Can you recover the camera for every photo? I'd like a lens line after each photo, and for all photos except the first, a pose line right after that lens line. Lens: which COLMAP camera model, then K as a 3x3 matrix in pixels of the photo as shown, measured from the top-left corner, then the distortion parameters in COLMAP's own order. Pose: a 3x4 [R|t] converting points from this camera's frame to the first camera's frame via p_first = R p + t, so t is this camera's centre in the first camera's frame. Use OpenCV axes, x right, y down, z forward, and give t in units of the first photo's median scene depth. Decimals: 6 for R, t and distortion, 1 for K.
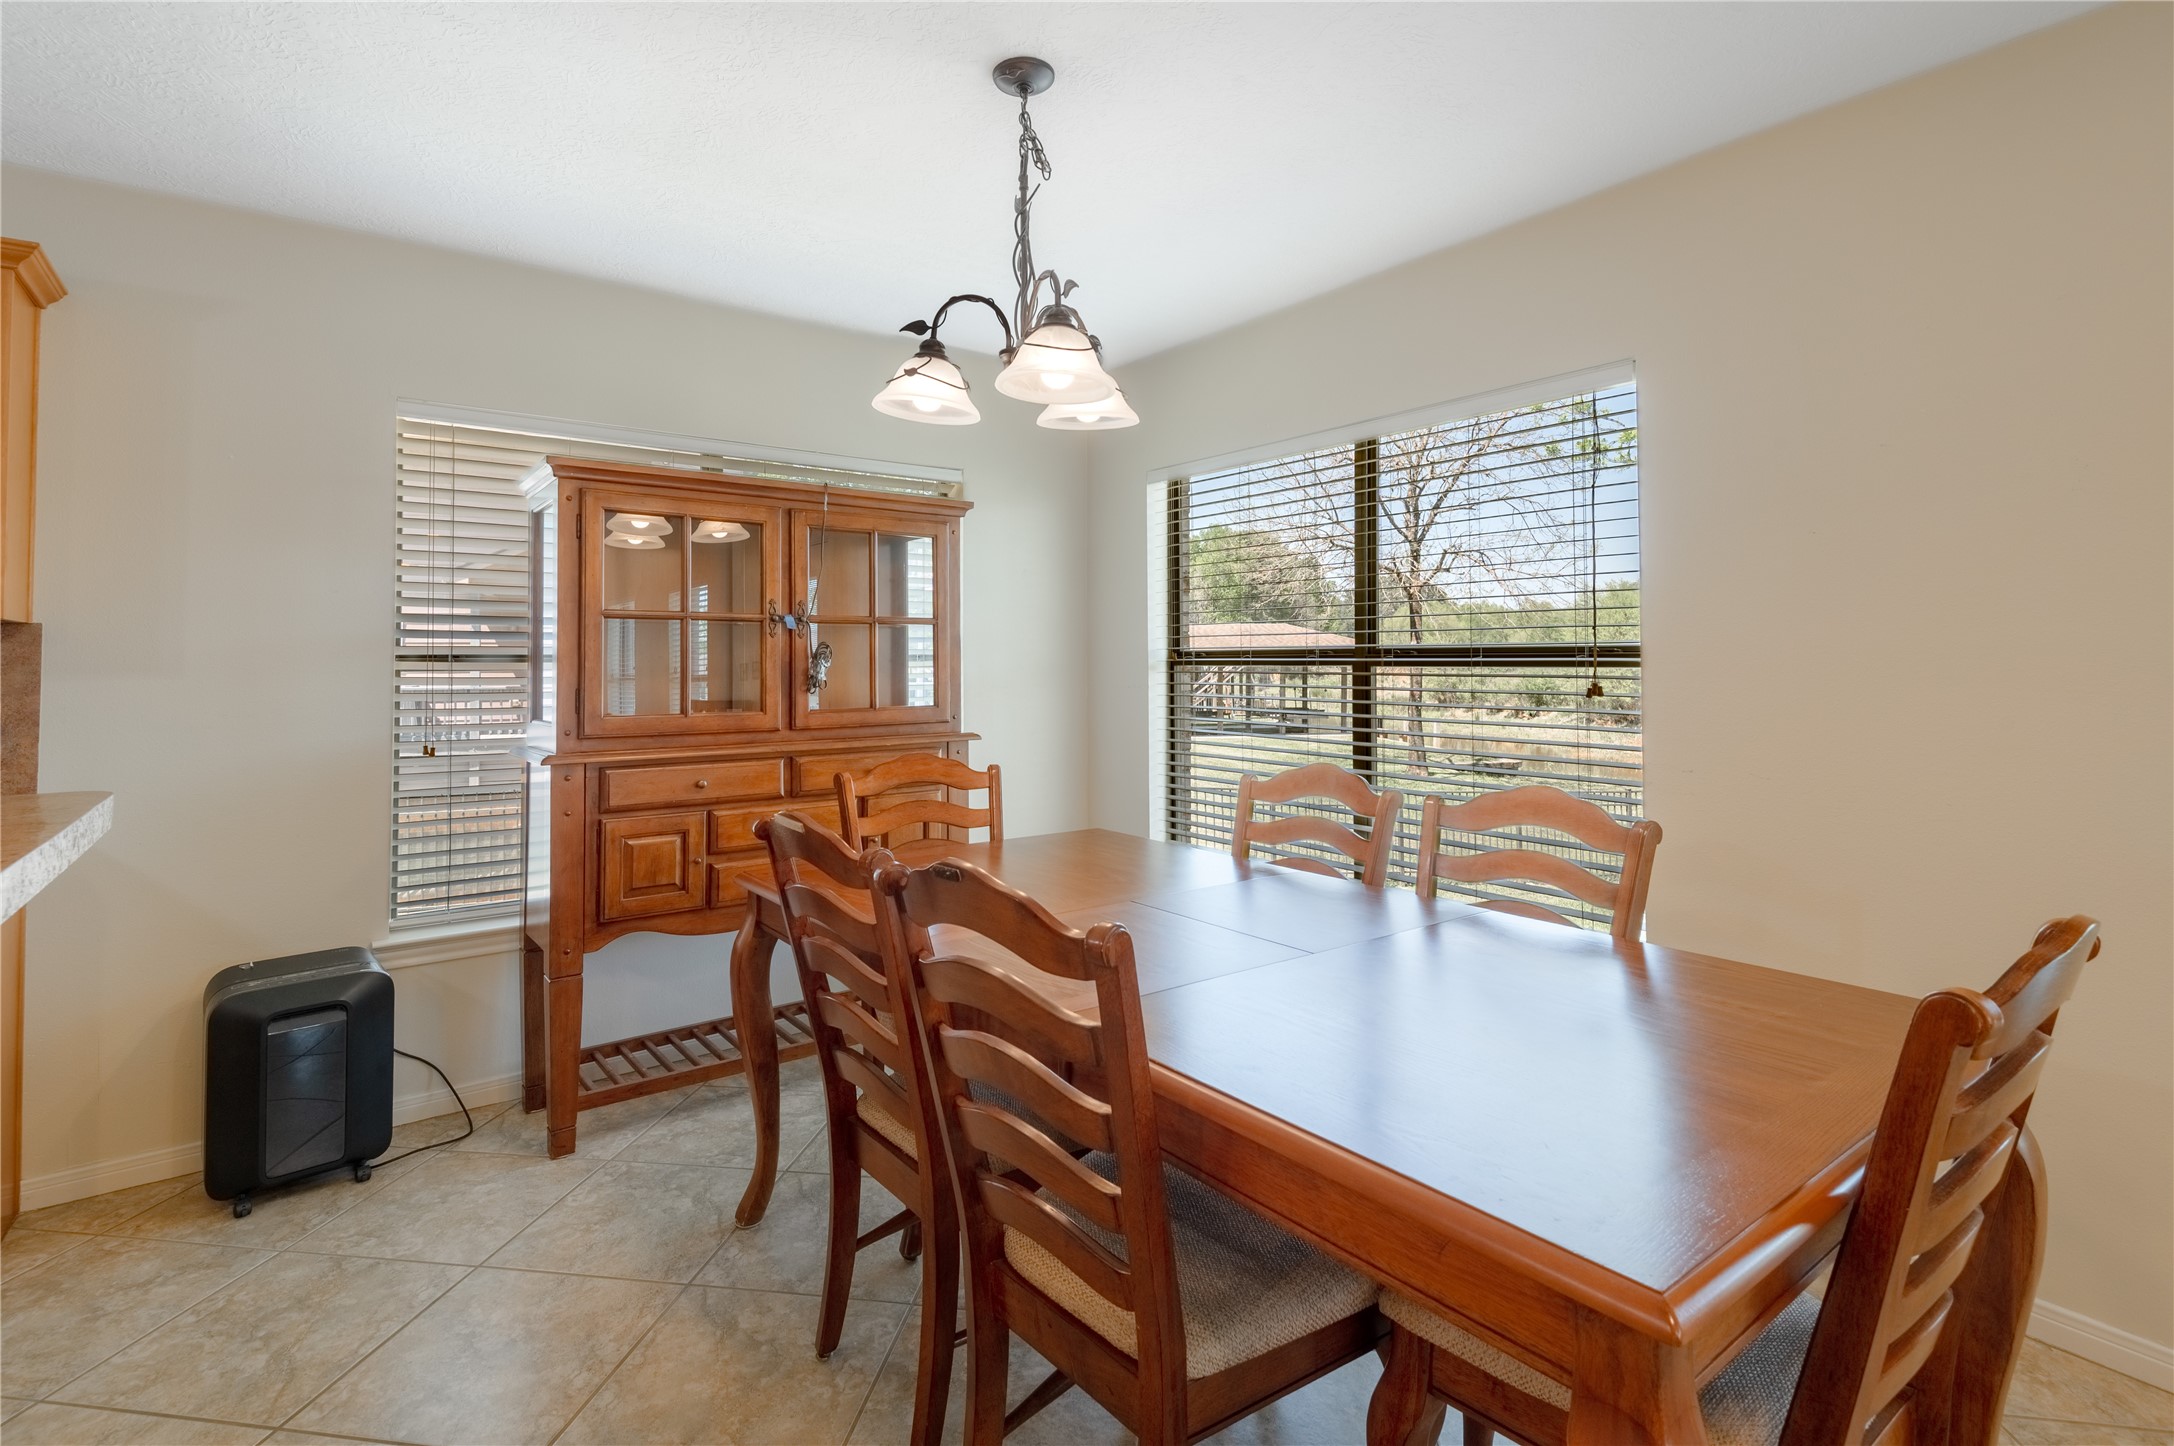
lens RADIAL K [[1028.4, 0, 1088.2], [0, 1028.4, 630.9], [0, 0, 1]] dist [0.002197, 0.000379]
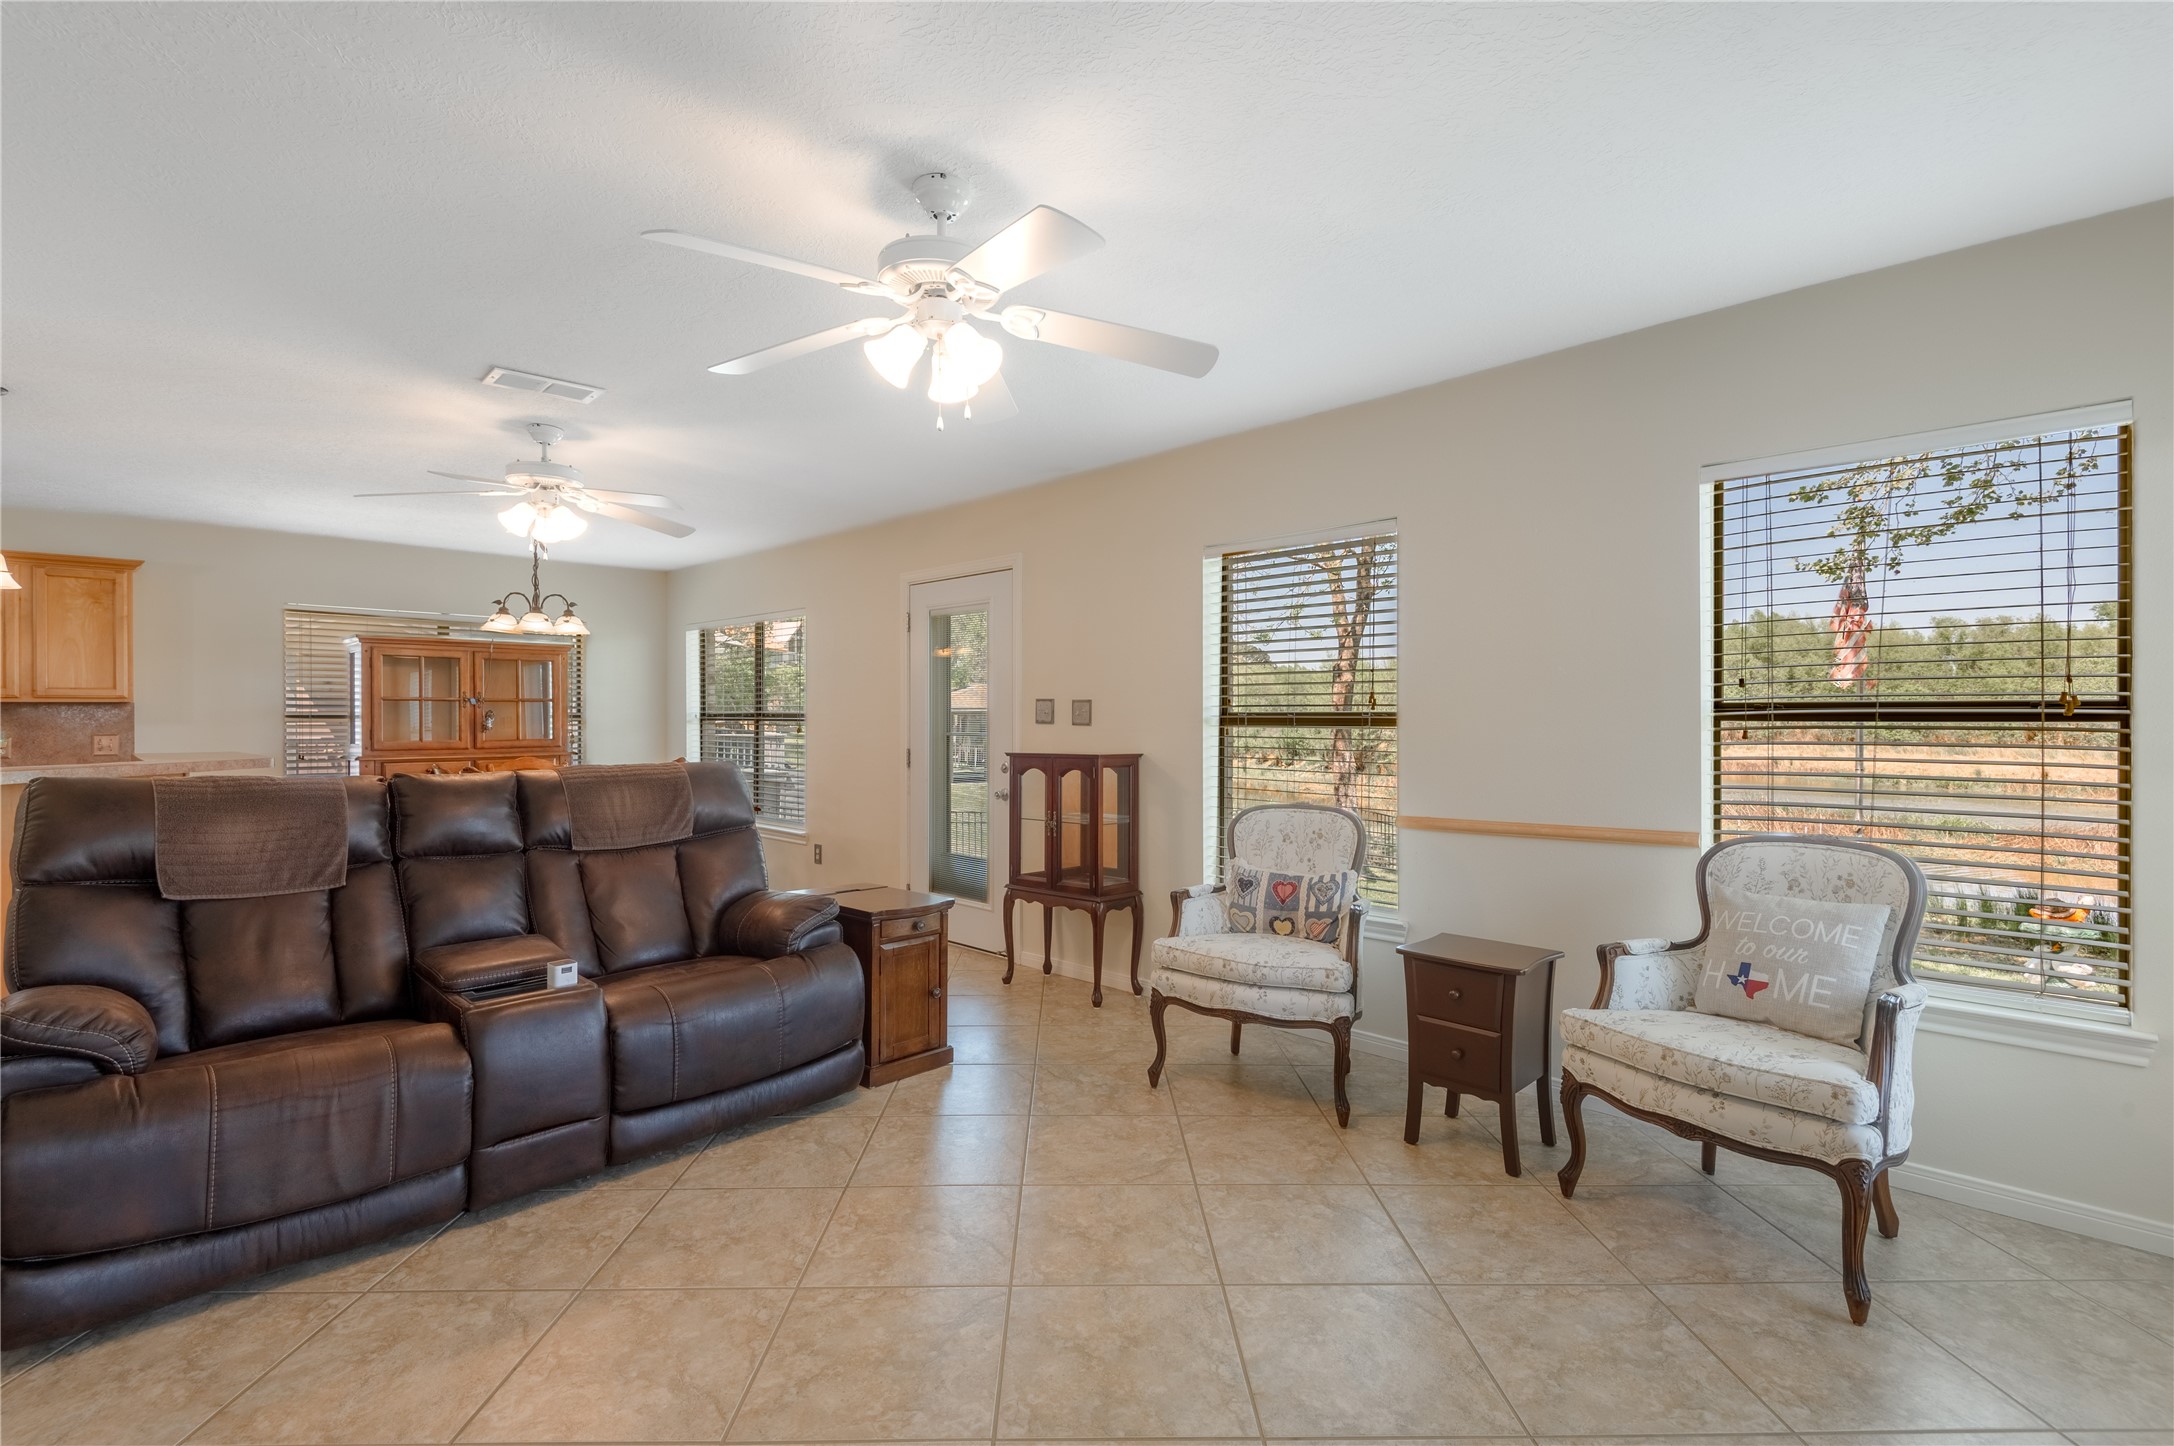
lens RADIAL K [[988.4, 0, 1087.0], [0, 988.4, 723.0], [0, 0, 1]] dist [0.001498, -0.006915]
pose [[0.988040, 0.004501, 0.154134, 0.714845], [-0.010180, 0.999297, 0.036074, -0.054085], [-0.153864, -0.037211, 0.987391, -1.370645]]
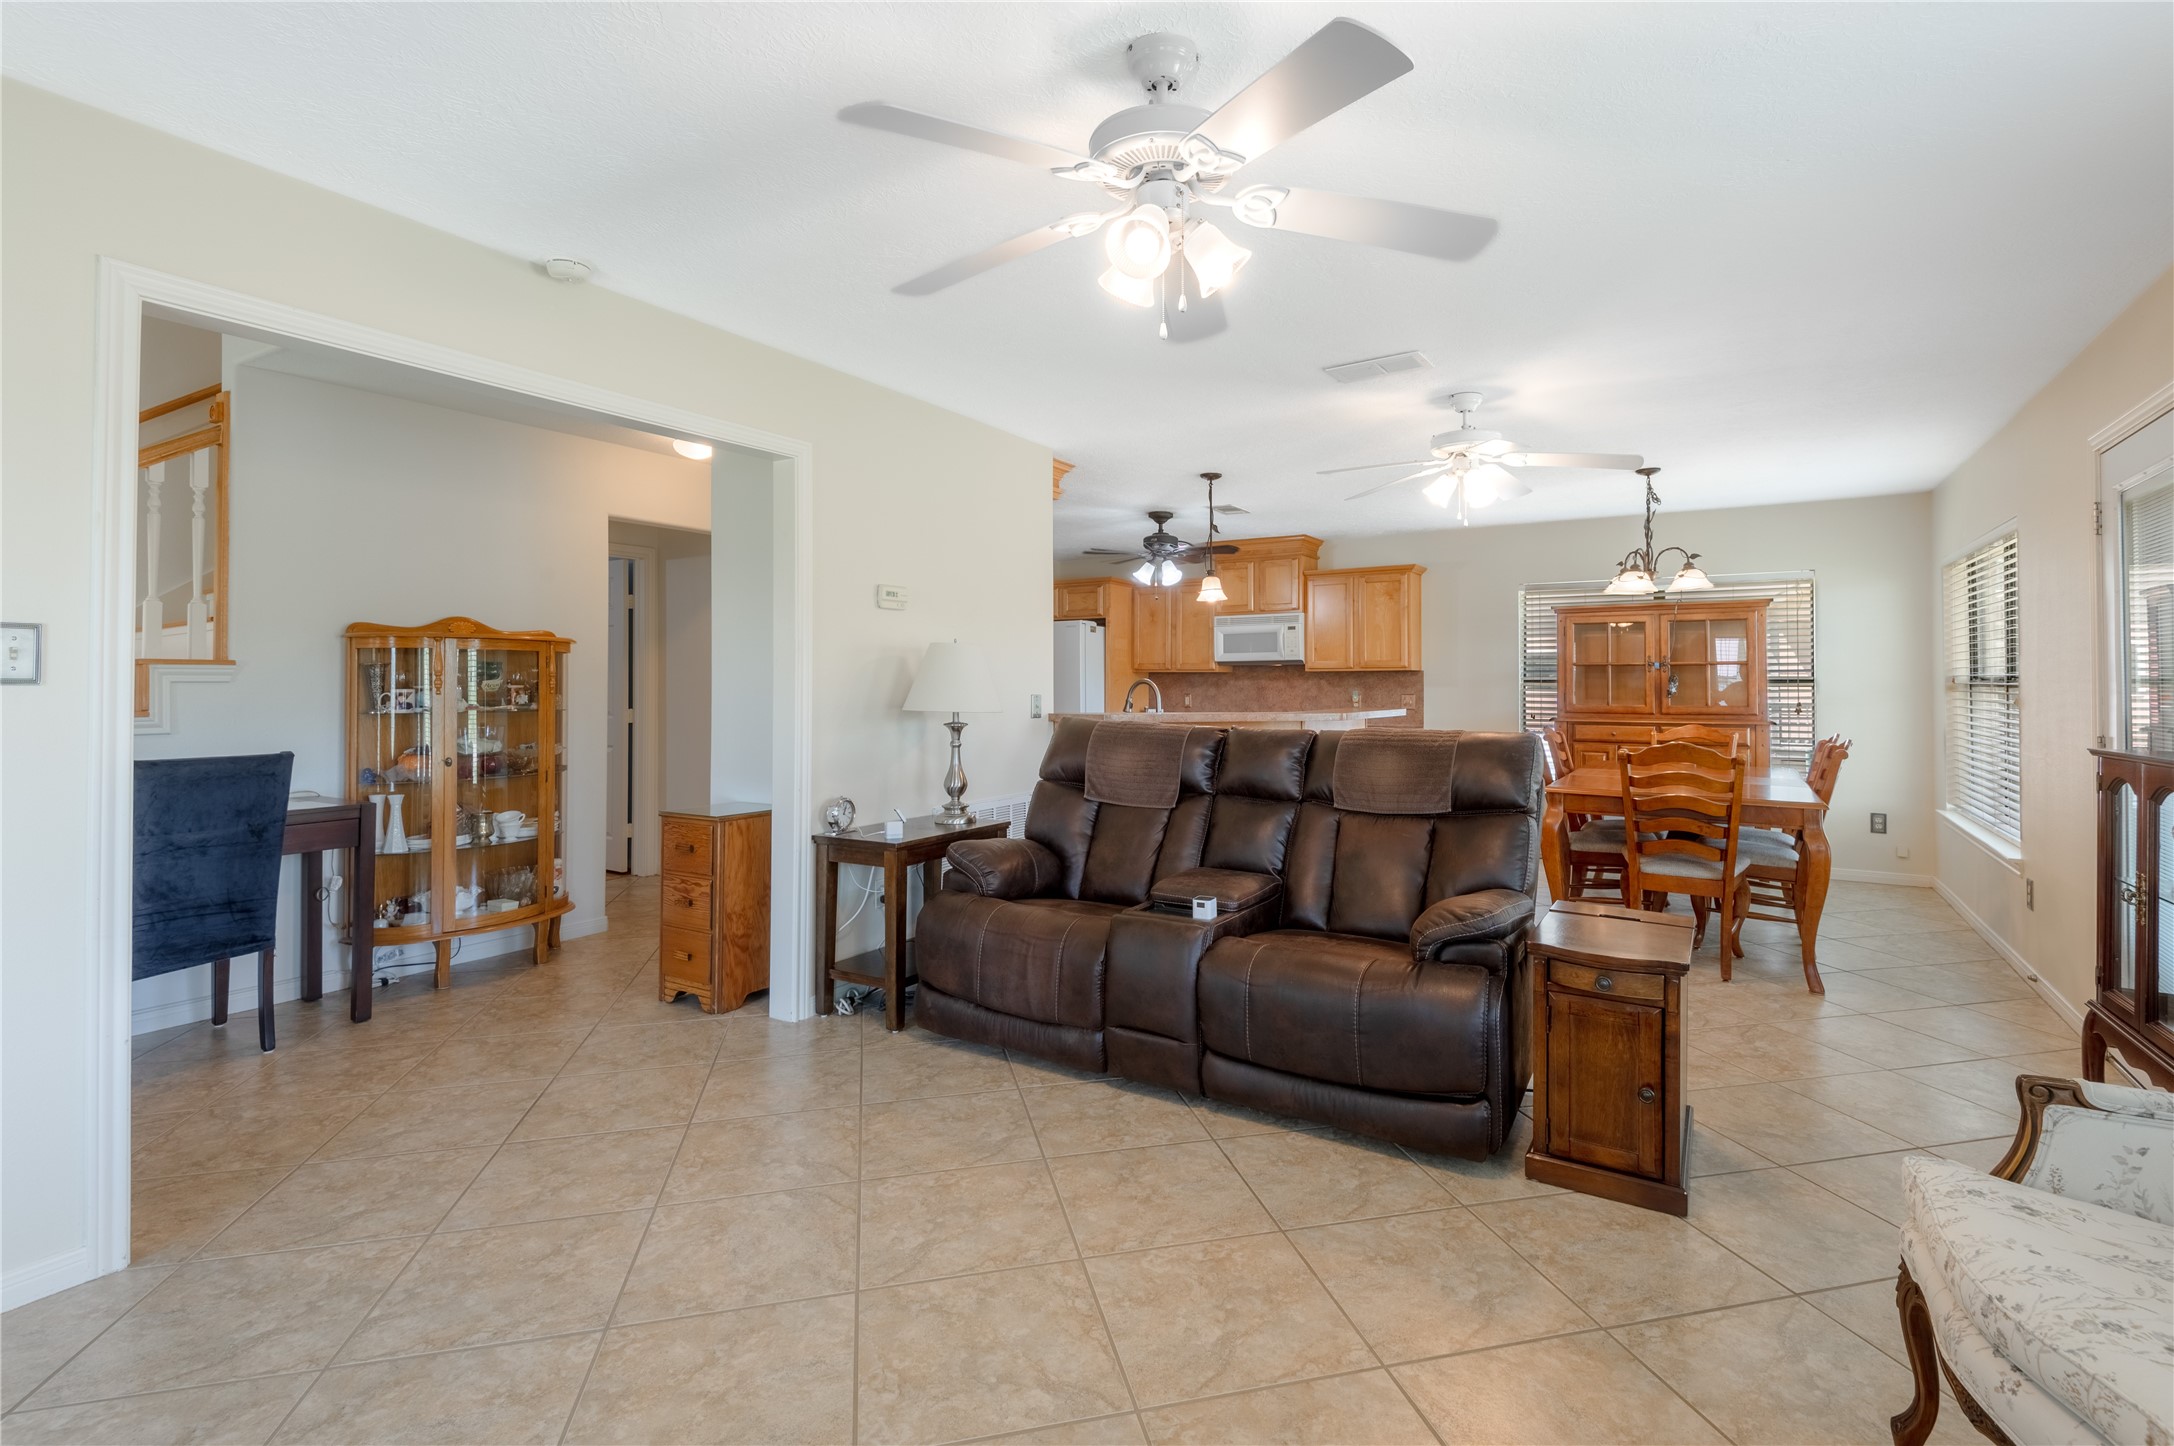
lens RADIAL K [[997.7, 0, 1118.6], [0, 997.7, 671.5], [0, 0, 1]] dist [0.001685, 0.000014]
pose [[0.370328, -0.003991, -0.928893, 1.282046], [0.025288, 0.999663, 0.005786, -0.038258], [0.928557, -0.025633, 0.370304, -0.881050]]
